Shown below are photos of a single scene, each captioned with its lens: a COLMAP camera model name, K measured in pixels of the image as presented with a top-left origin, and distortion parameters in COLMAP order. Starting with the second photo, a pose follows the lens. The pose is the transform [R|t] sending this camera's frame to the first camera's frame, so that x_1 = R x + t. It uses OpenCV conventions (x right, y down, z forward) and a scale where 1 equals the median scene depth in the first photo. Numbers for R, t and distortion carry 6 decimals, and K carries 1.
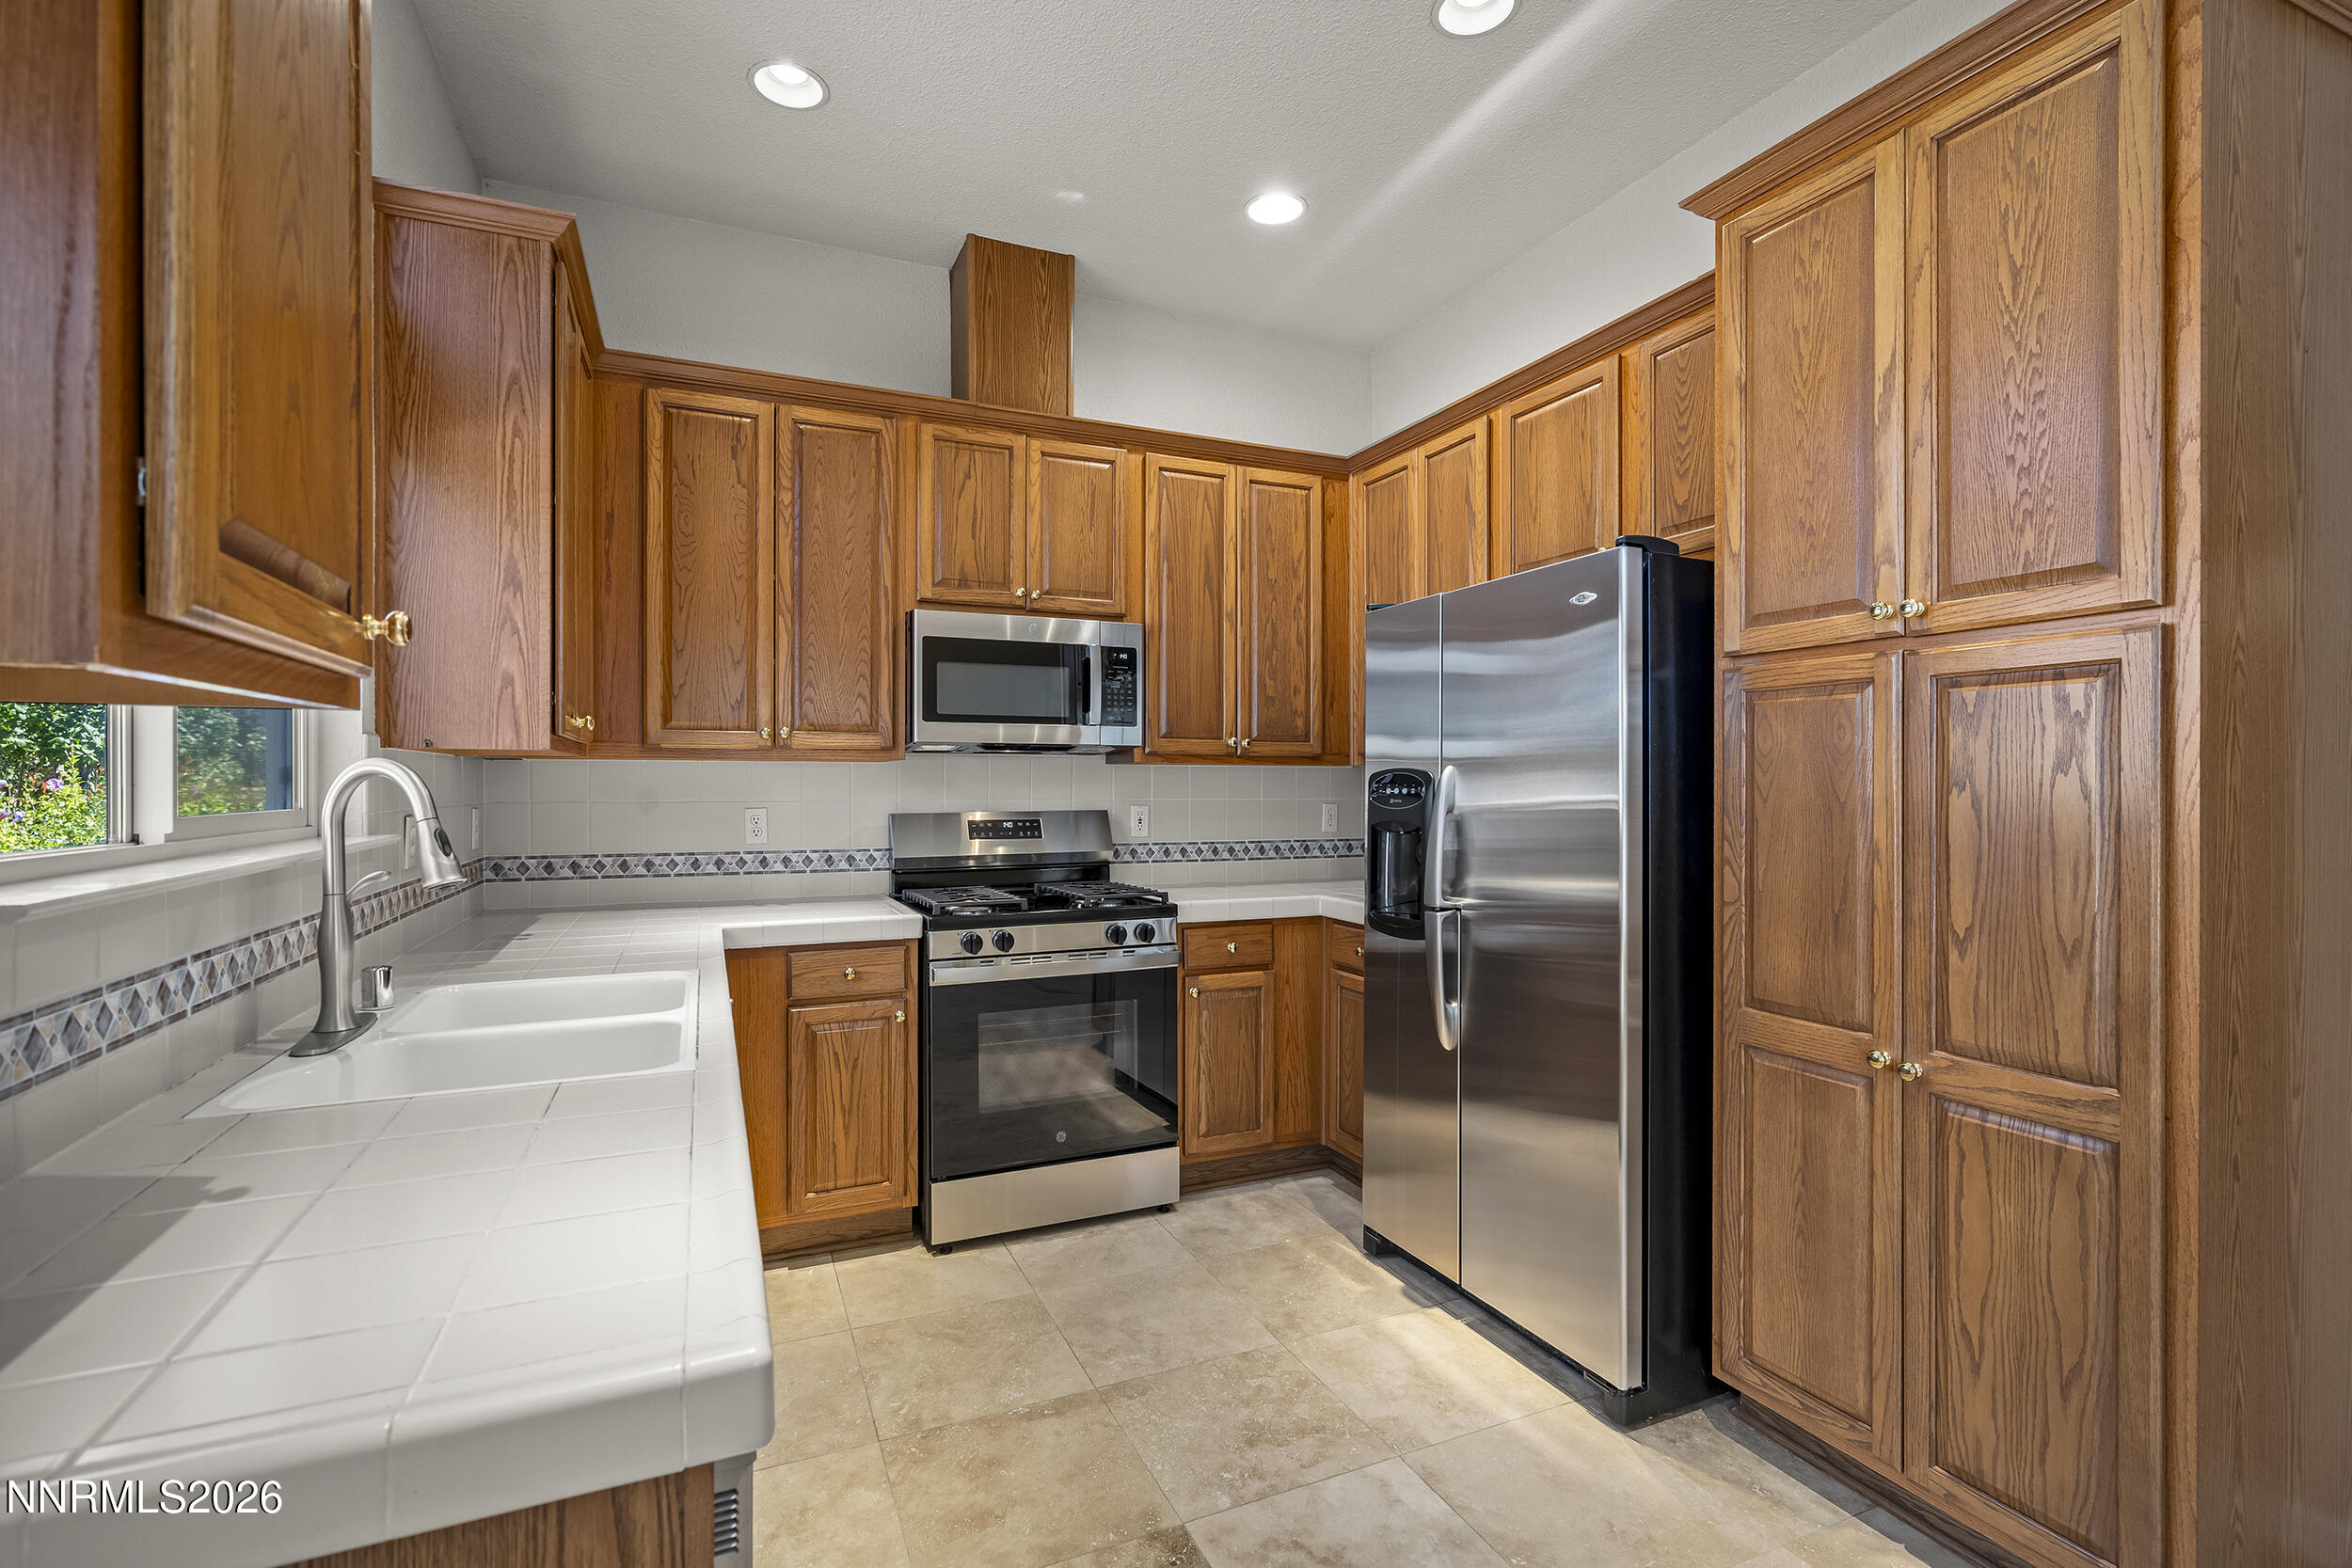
lens RADIAL K [[1070.4, 0, 1171.7], [0, 1070.4, 785.6], [0, 0, 1]] dist [-0.005831, 0.002388]
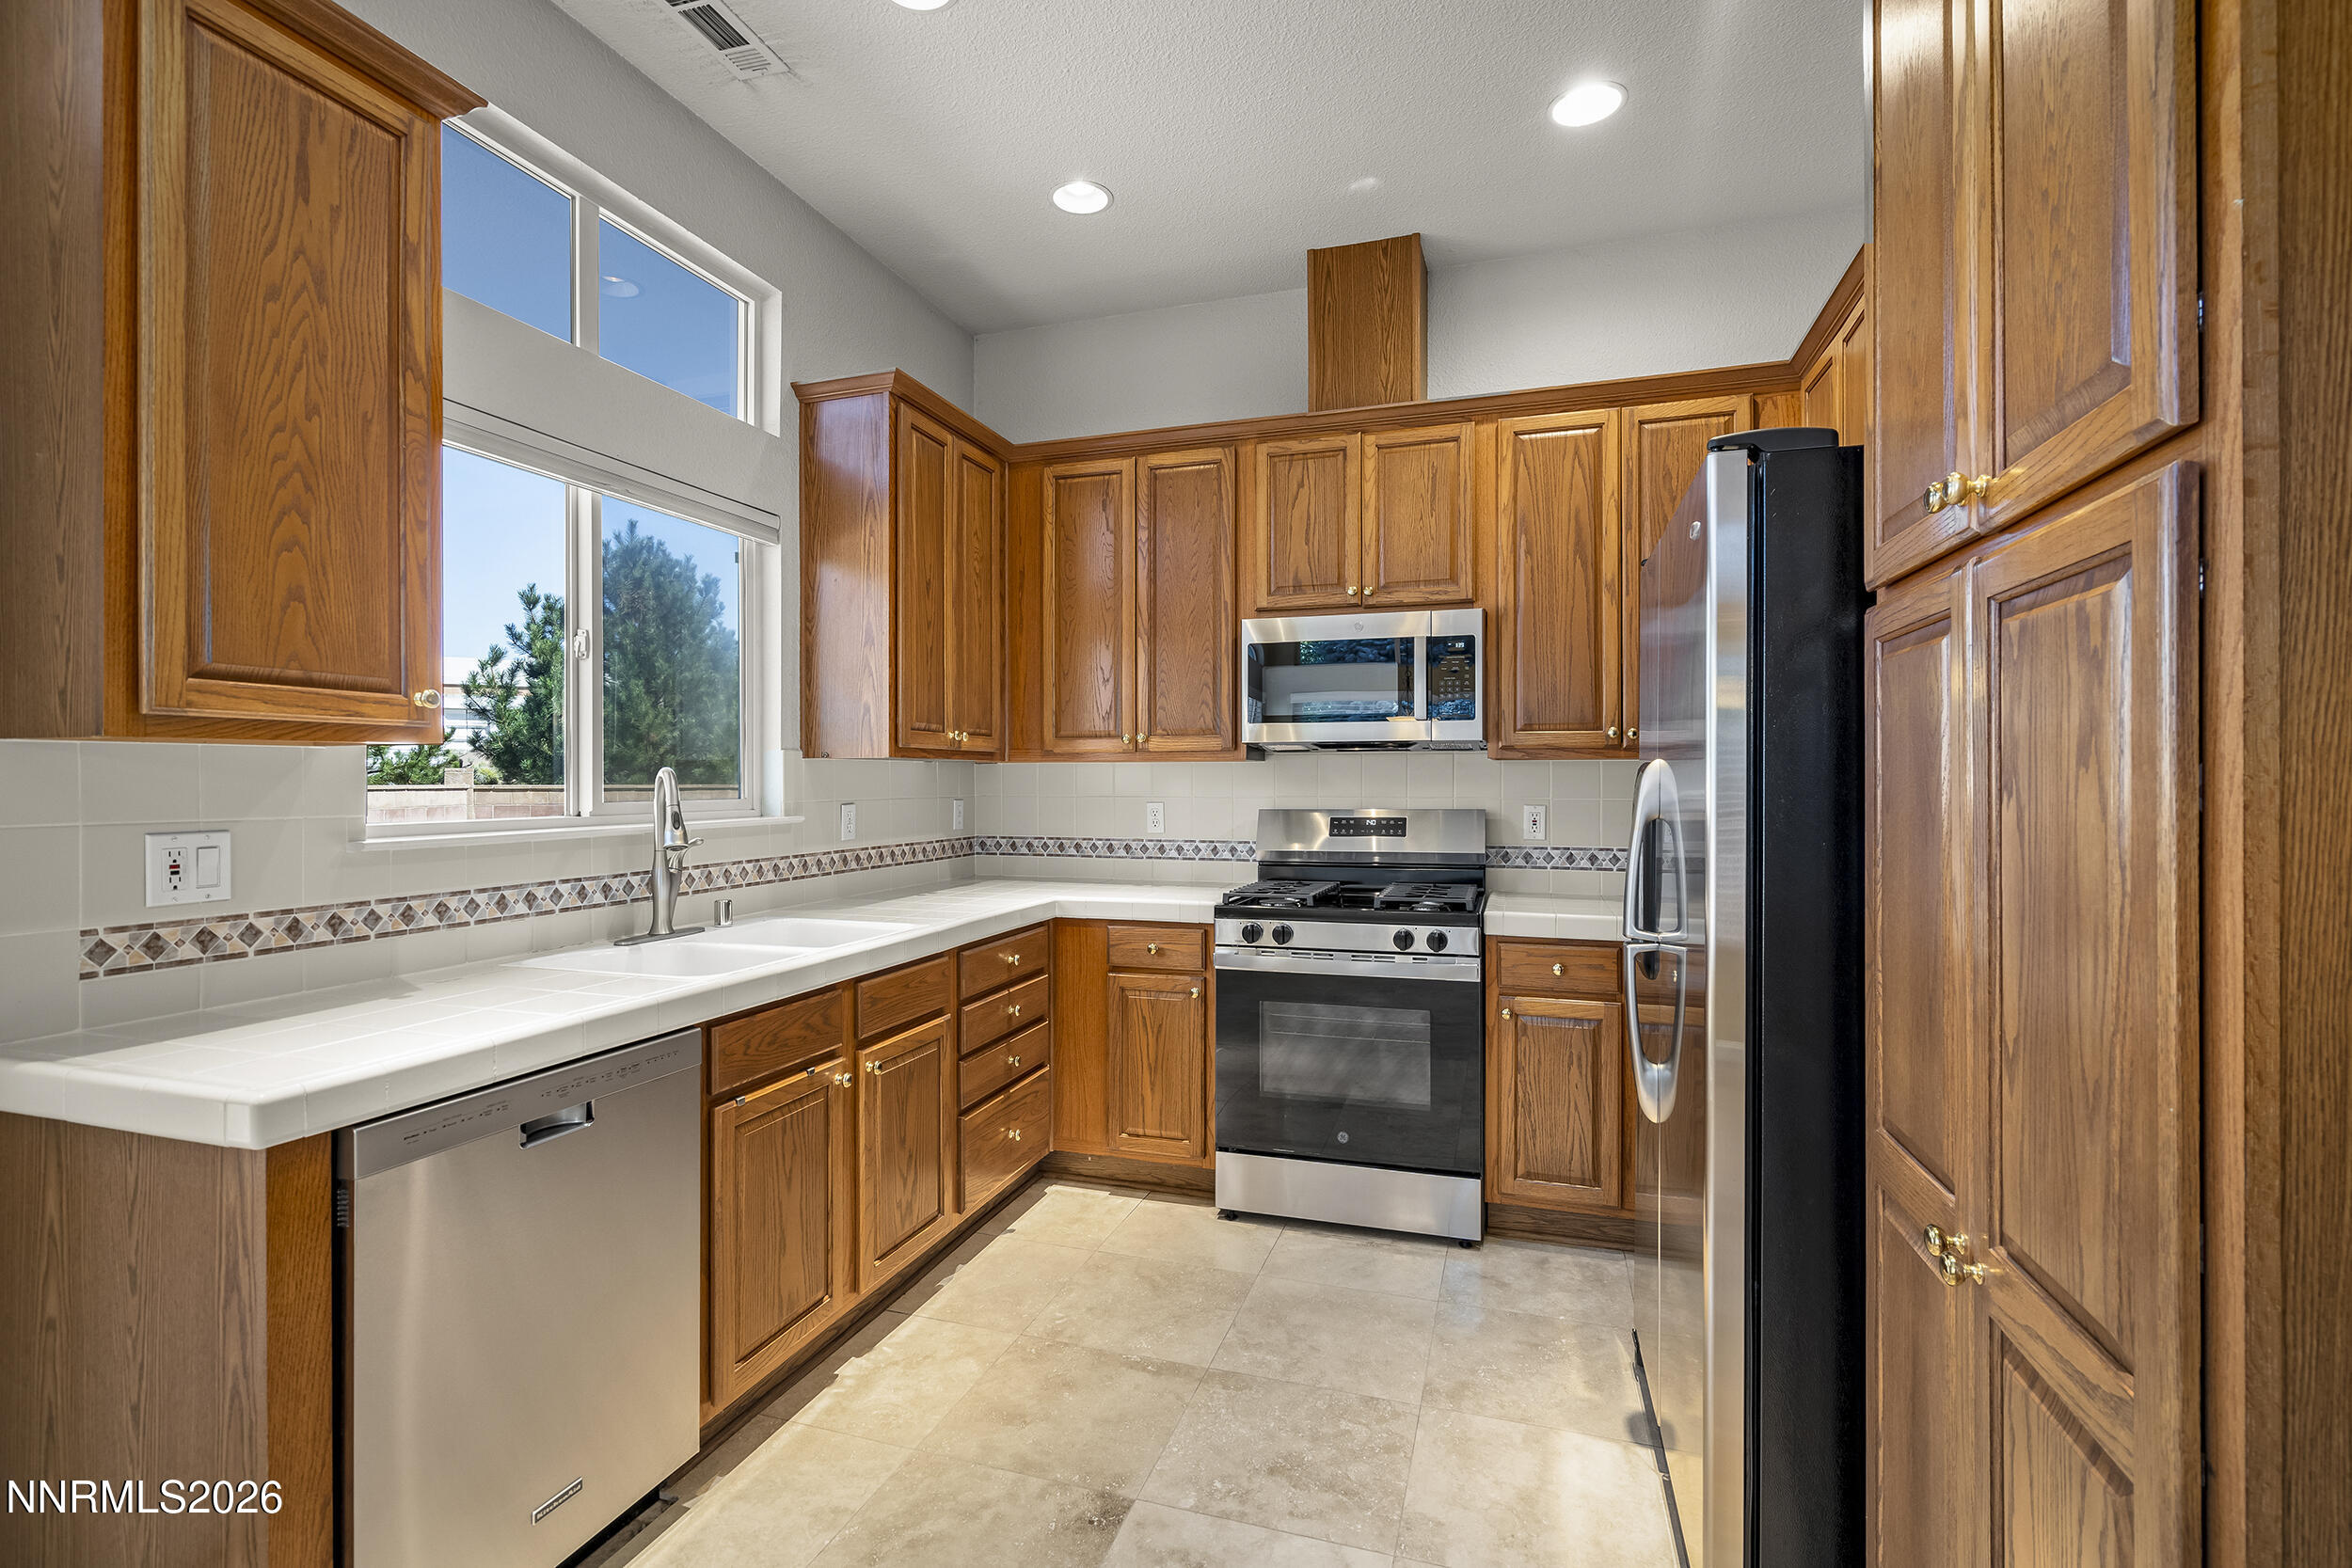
lens RADIAL K [[1070.4, 0, 1167.6], [0, 1070.4, 780.8], [0, 0, 1]] dist [-0.005831, 0.002388]
pose [[0.741040, -0.000541, -0.671460, 0.433734], [-0.000141, 1.000000, -0.000961, -0.001609], [0.671461, 0.000806, 0.741040, 0.151944]]
